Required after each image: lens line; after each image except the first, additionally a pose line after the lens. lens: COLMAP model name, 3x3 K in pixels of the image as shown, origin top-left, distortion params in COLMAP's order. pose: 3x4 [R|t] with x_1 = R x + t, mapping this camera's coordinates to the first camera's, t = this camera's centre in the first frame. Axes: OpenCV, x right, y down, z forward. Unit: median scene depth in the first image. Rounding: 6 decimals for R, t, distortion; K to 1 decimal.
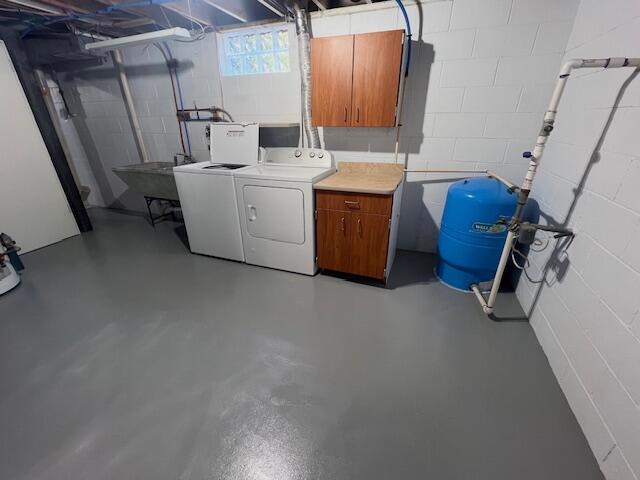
lens RADIAL K [[268.1, 0, 320.0], [0, 268.1, 240.0], [0, 0, 1]] dist [-0.001537, -0.000059]
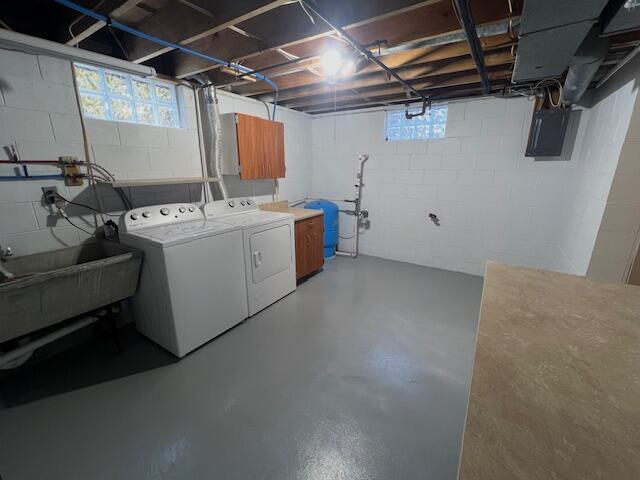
lens RADIAL K [[268.1, 0, 320.0], [0, 268.1, 240.0], [0, 0, 1]] dist [-0.001537, -0.000059]
pose [[0.215936, -0.249204, 0.944070, -1.153997], [0.401734, 0.903926, 0.146720, -0.220658], [-0.889933, 0.347583, 0.295304, 0.440458]]
